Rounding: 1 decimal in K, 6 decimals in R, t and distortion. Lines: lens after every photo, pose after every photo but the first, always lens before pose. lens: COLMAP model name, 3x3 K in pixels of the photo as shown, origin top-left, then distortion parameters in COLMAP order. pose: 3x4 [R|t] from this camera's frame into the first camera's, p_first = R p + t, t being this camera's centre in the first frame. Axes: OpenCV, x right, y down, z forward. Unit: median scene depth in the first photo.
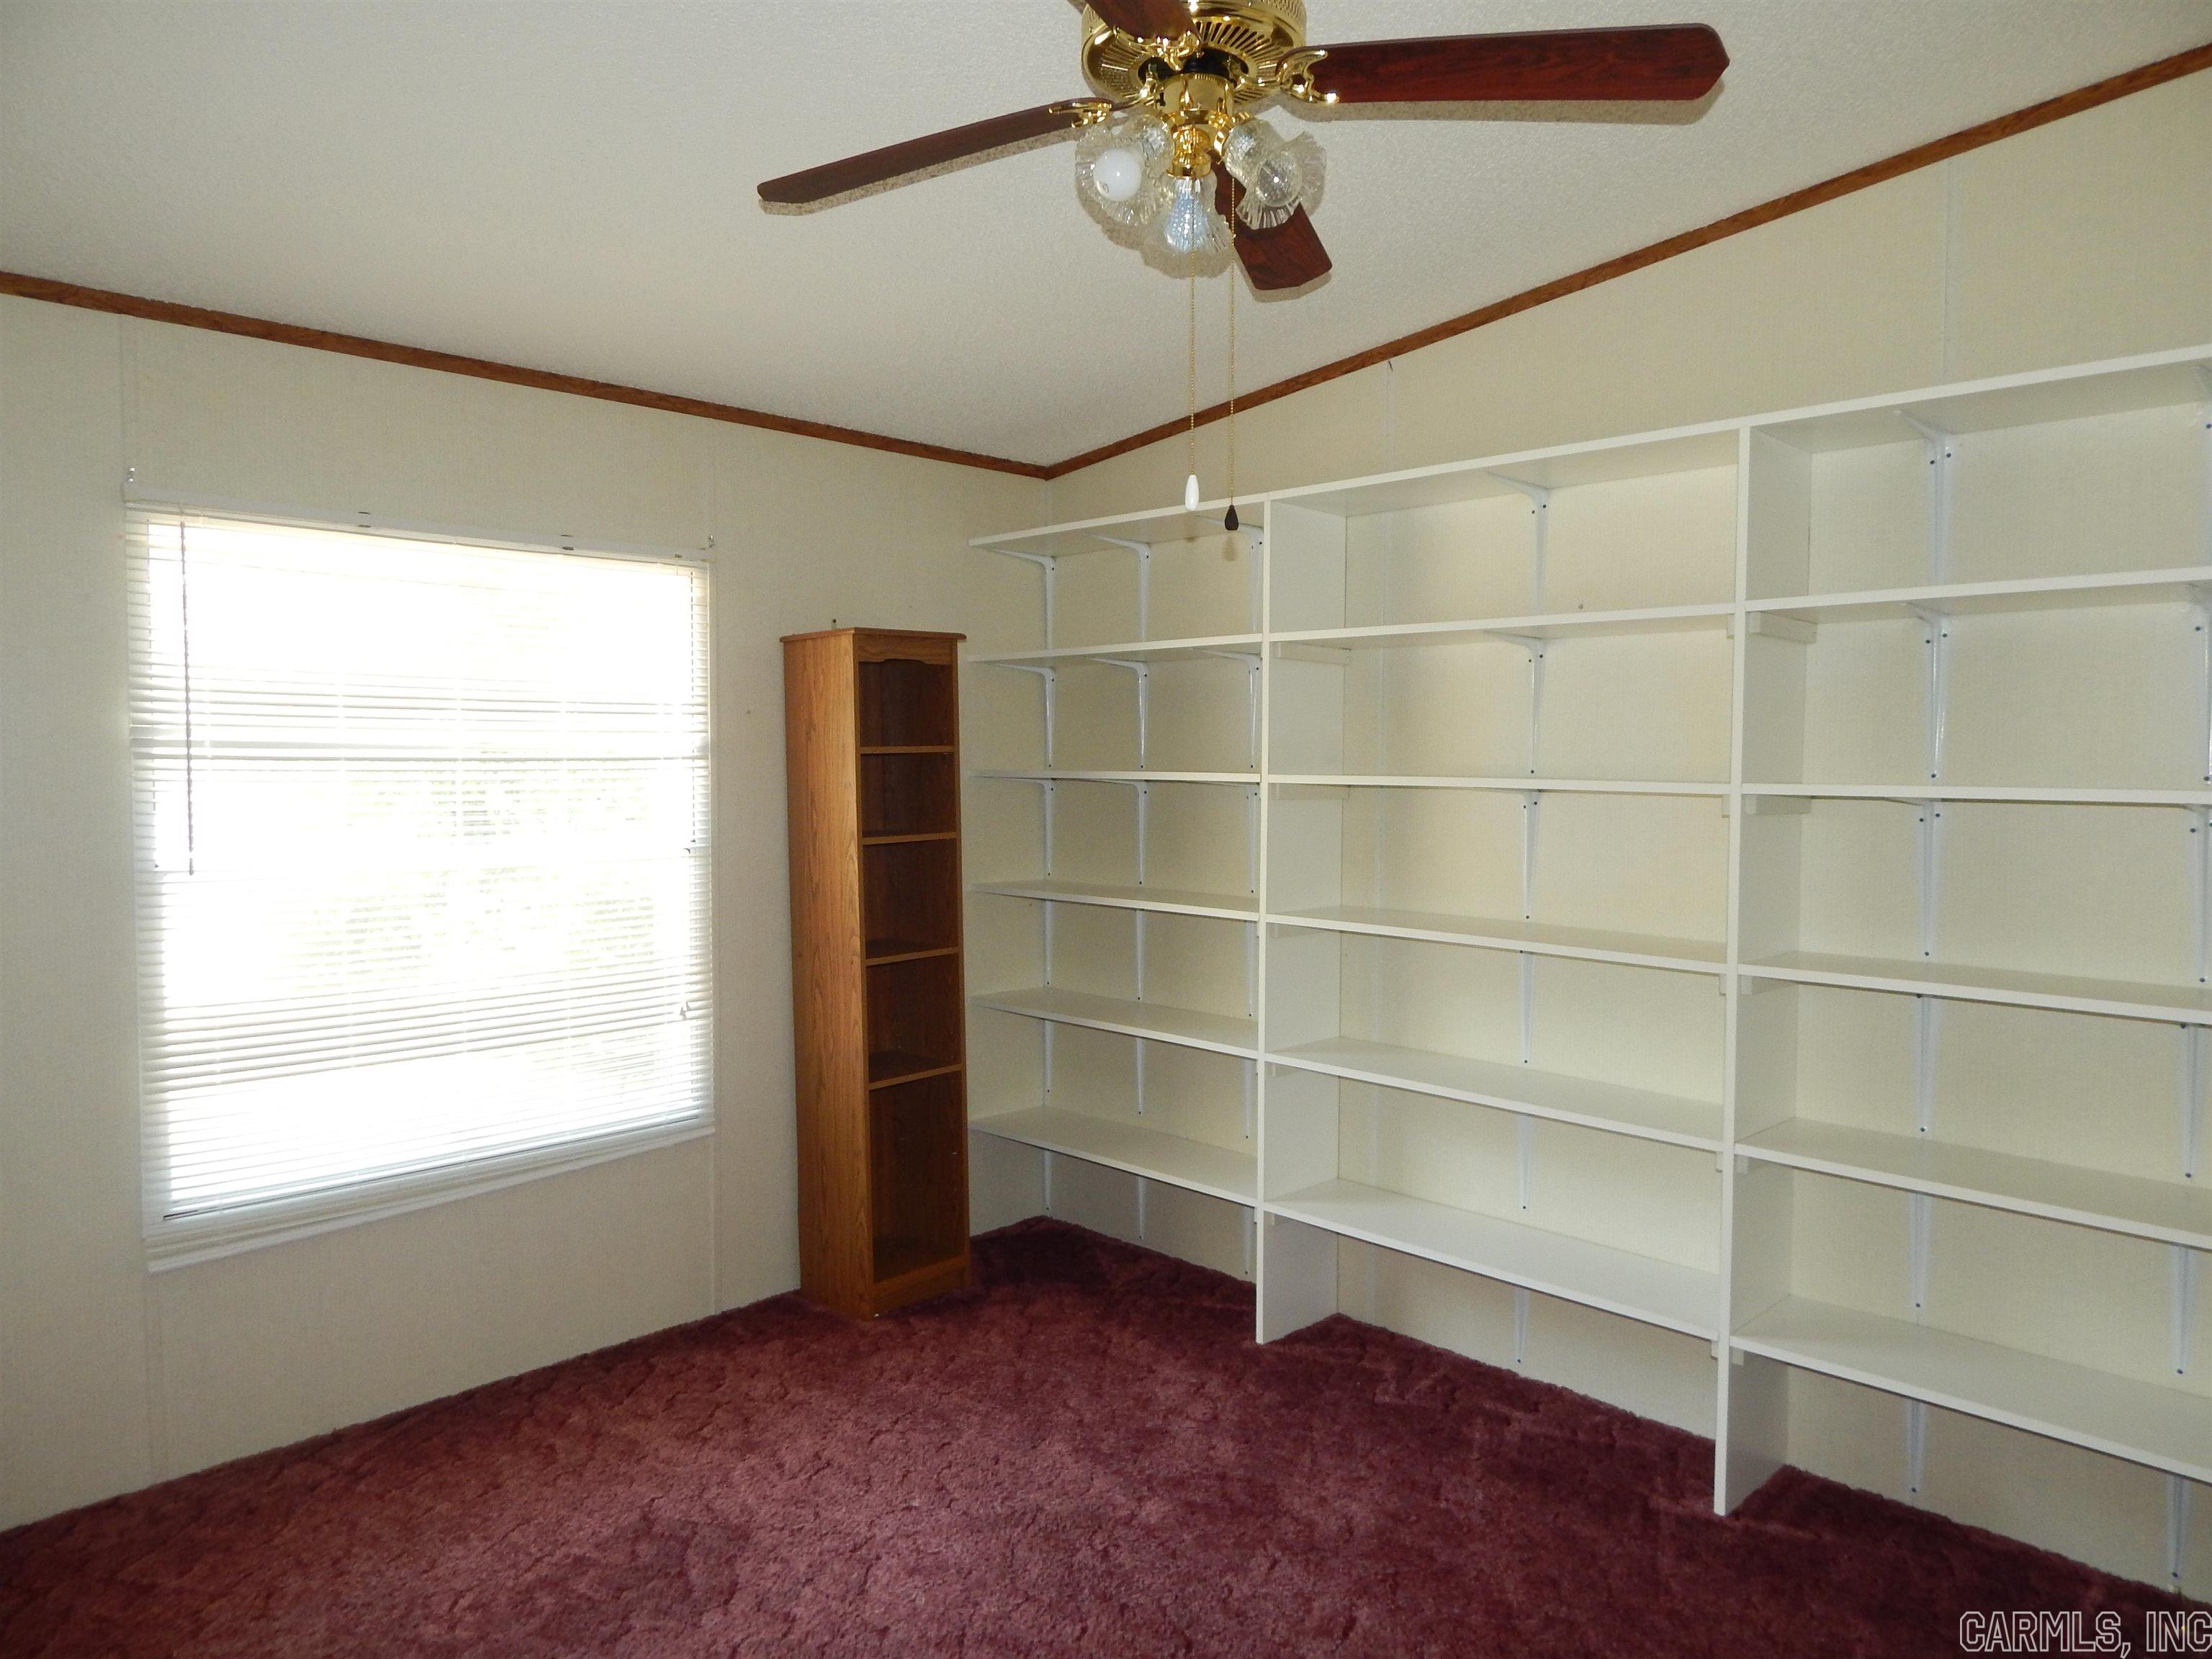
lens RADIAL K [[1480.8, 0, 1107.6], [0, 1480.8, 818.1], [0, 0, 1]] dist [0.011905, -0.014114]
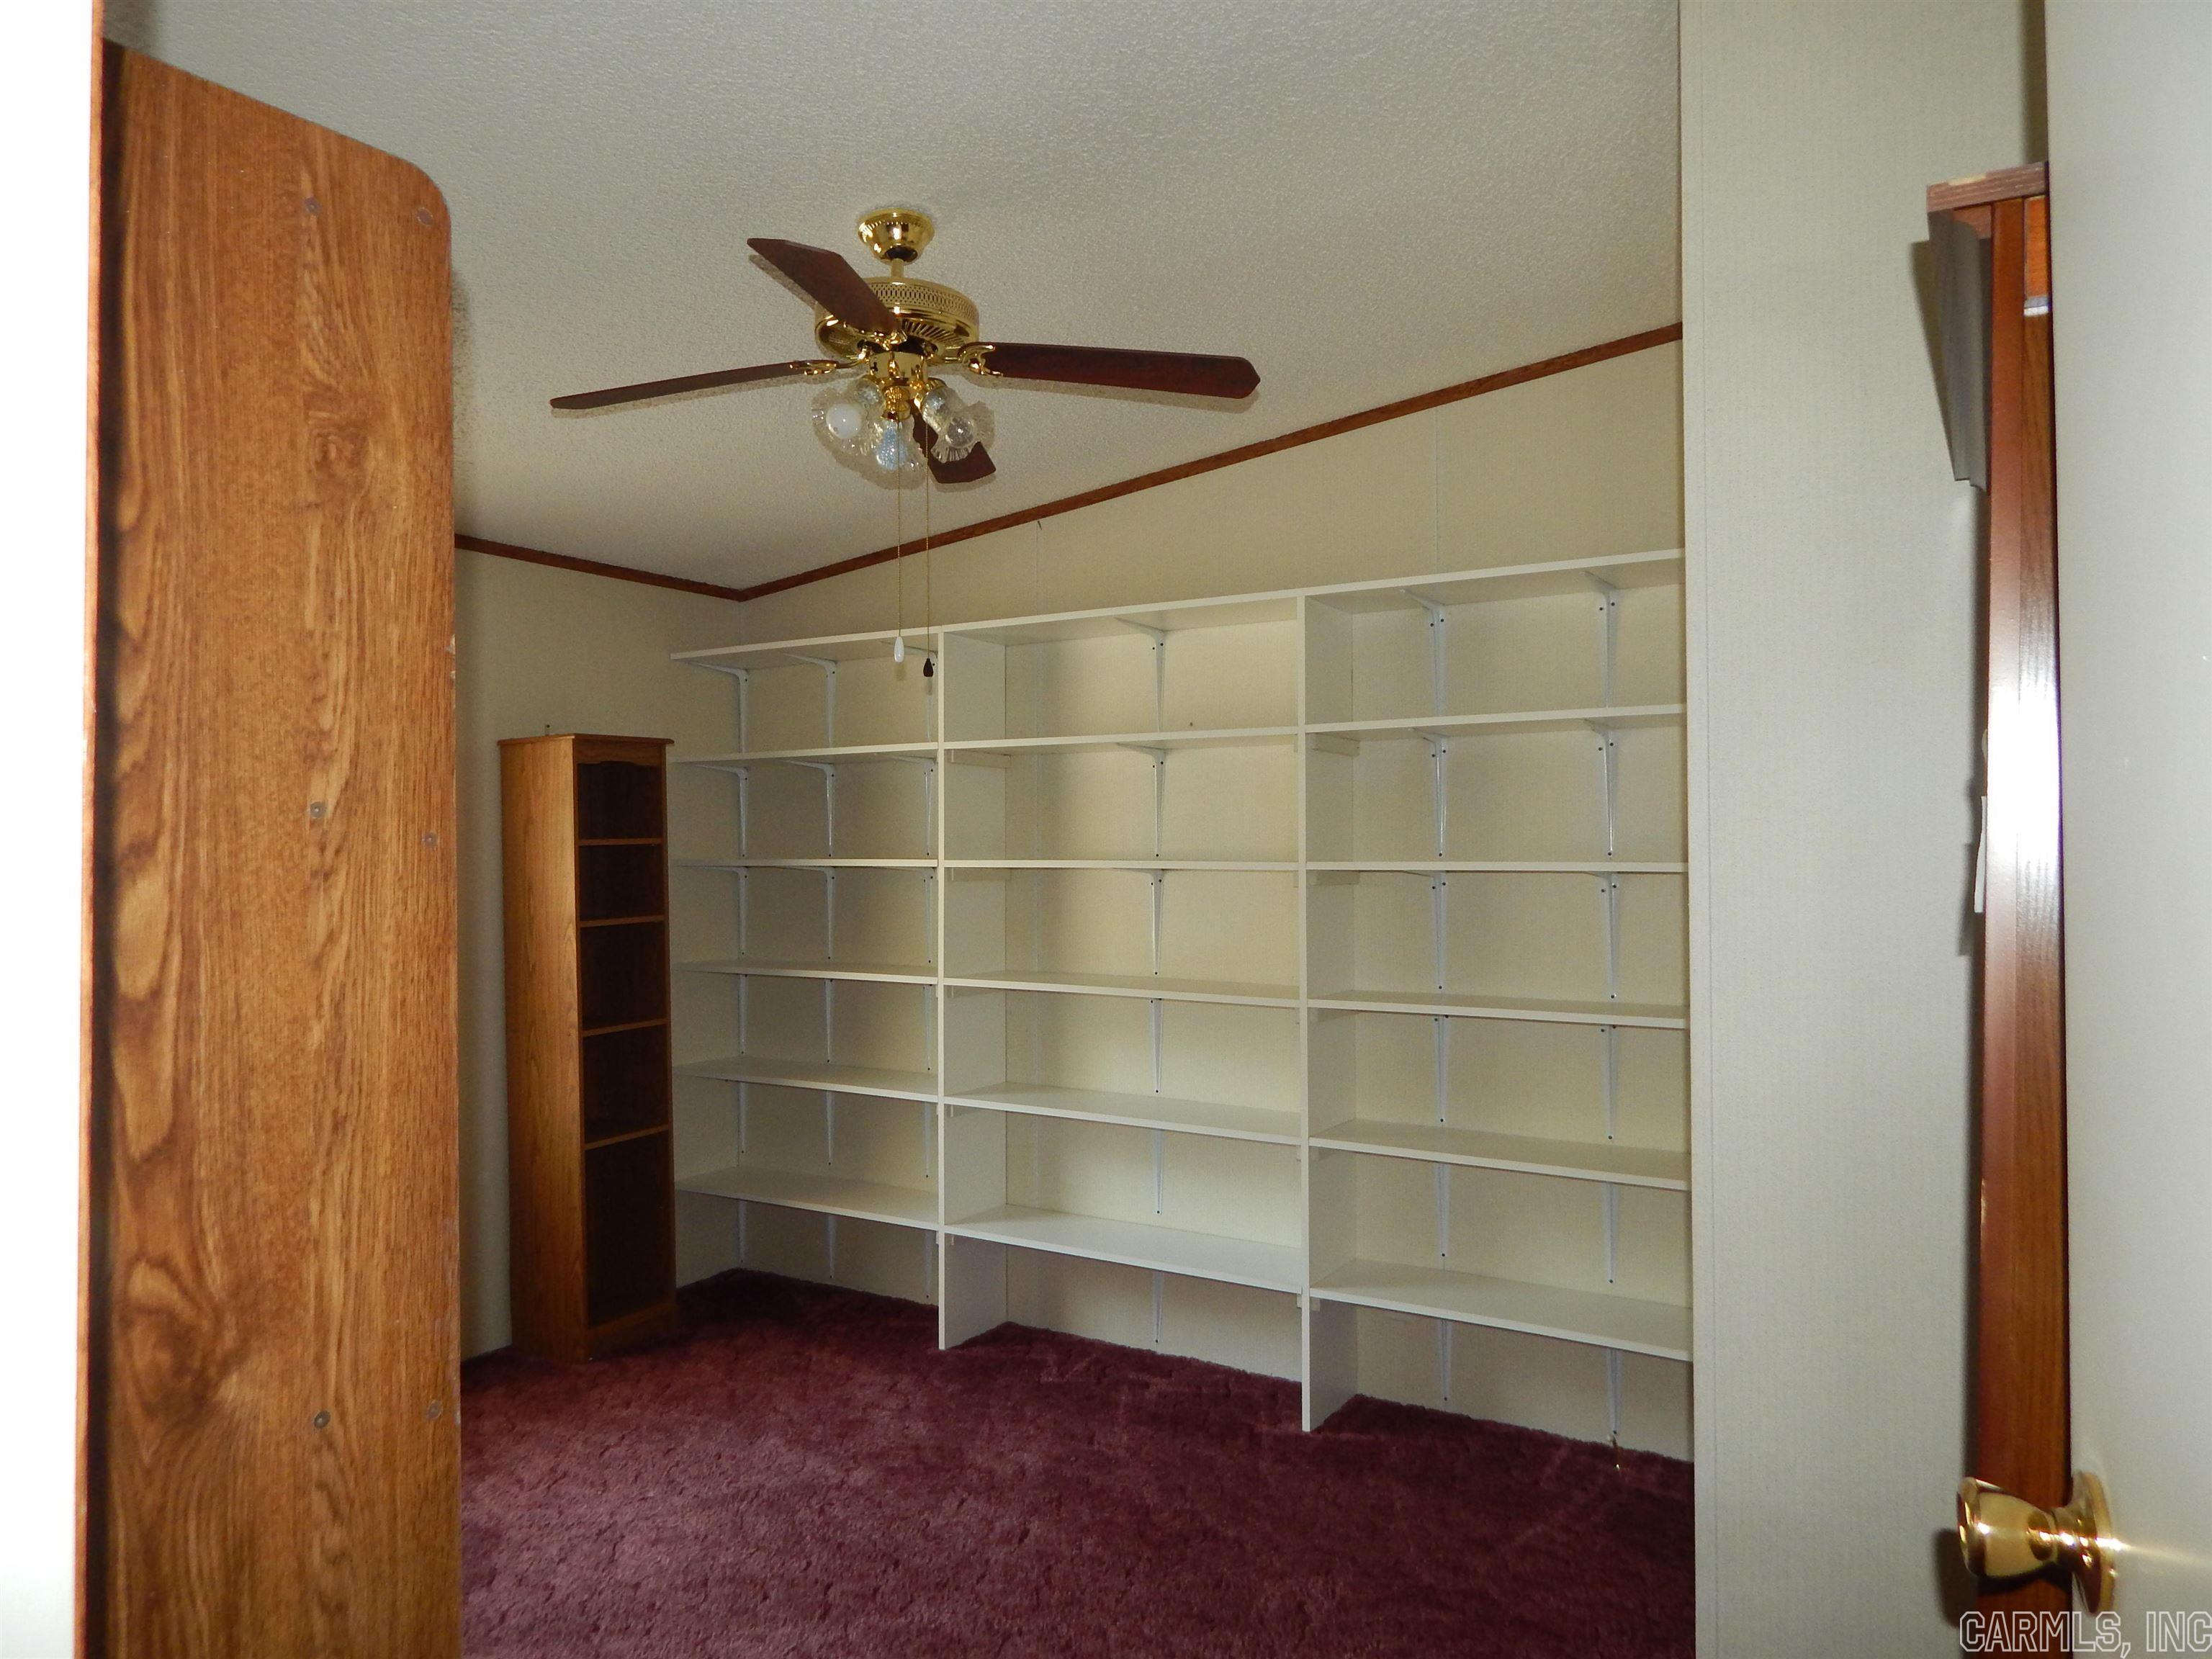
lens RADIAL K [[1480.8, 0, 1107.4], [0, 1480.8, 829.0], [0, 0, 1]] dist [0.011905, -0.014114]
pose [[0.973071, -0.005628, 0.230435, -0.043807], [0.018225, 0.998451, -0.052577, 0.012055], [-0.229782, 0.055361, 0.971666, -0.216189]]
